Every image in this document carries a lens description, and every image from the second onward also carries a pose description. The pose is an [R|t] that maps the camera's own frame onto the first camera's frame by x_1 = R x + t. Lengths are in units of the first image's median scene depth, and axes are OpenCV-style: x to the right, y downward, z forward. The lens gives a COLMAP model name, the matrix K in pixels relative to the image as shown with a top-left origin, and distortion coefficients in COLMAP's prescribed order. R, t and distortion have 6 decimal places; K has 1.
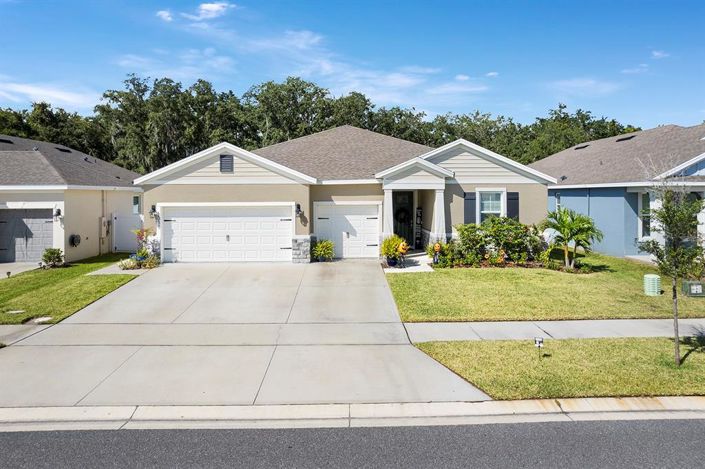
lens RADIAL K [[458.2, 0, 348.0], [0, 458.2, 198.5], [0, 0, 1]] dist [-0.018296, 0.000474]
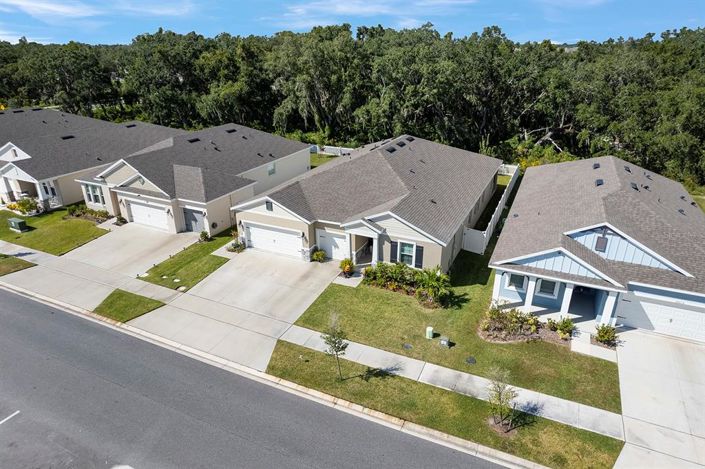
lens RADIAL K [[446.1, 0, 352.5], [0, 446.1, 234.5], [0, 0, 1]] dist [-0.010211, 0.001458]
pose [[0.896524, 0.176001, -0.406531, 0.791382], [-0.003636, 0.920582, 0.390532, -0.673504], [0.442979, -0.348643, 0.825964, -0.392676]]
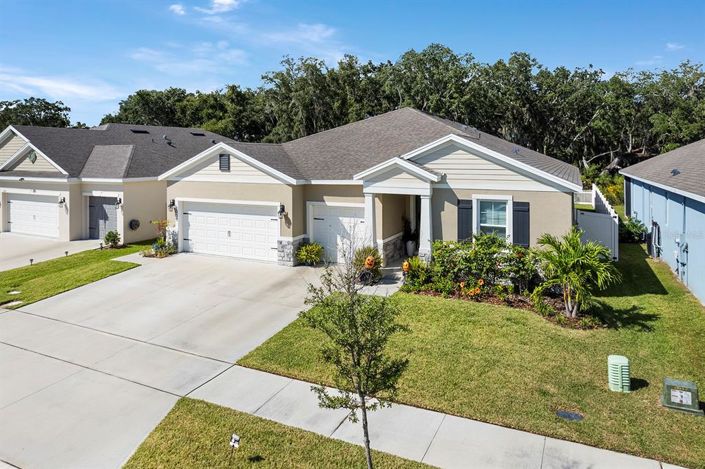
lens RADIAL K [[471.2, 0, 353.2], [0, 471.2, 147.2], [0, 0, 1]] dist [-0.013754, 0.001562]
pose [[0.897908, -0.004325, -0.440162, 0.463352], [-0.006393, 0.999718, -0.022863, -0.087691], [0.440137, 0.023343, 0.897627, 0.160366]]
